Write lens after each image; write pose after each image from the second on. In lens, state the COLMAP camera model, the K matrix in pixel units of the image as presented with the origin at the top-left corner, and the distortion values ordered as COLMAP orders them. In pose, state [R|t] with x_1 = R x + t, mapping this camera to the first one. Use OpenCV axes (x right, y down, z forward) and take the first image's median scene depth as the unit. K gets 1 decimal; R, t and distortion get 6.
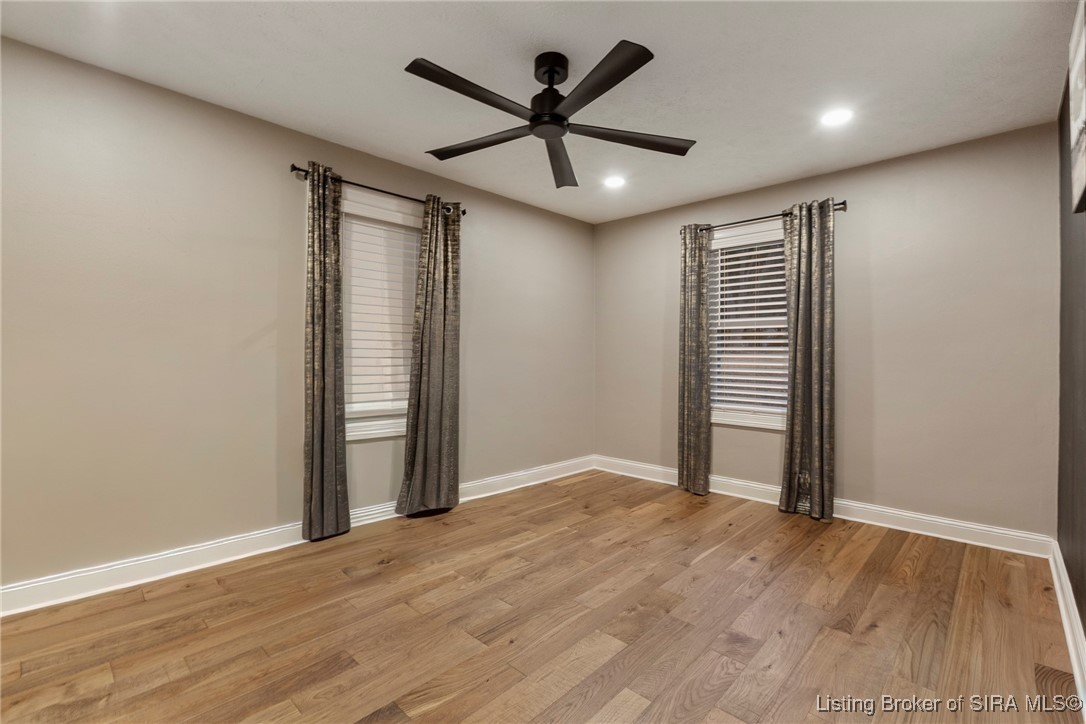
lens RADIAL K [[485.1, 0, 543.6], [0, 485.1, 359.1], [0, 0, 1]] dist [0.000557, 0.000969]
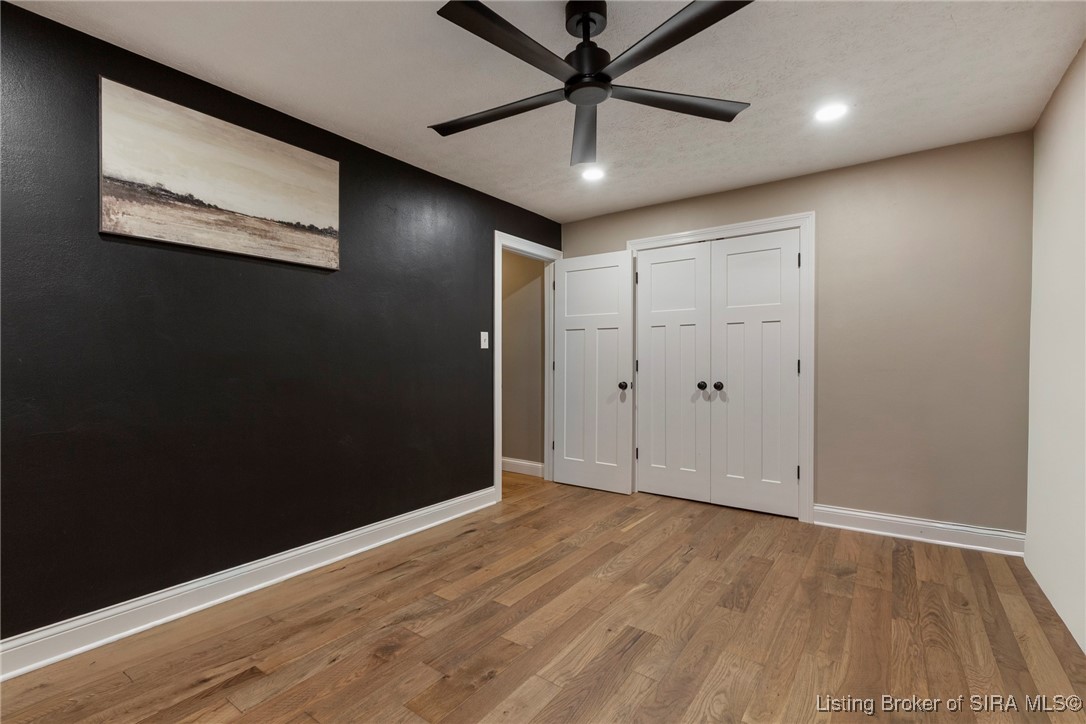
lens RADIAL K [[485.1, 0, 542.7], [0, 485.1, 361.5], [0, 0, 1]] dist [0.000557, 0.000969]
pose [[-0.990798, -0.001996, -0.135331, 0.209480], [-0.003068, 0.999966, 0.007713, -0.014582], [0.135311, 0.008057, -0.990770, 1.886087]]
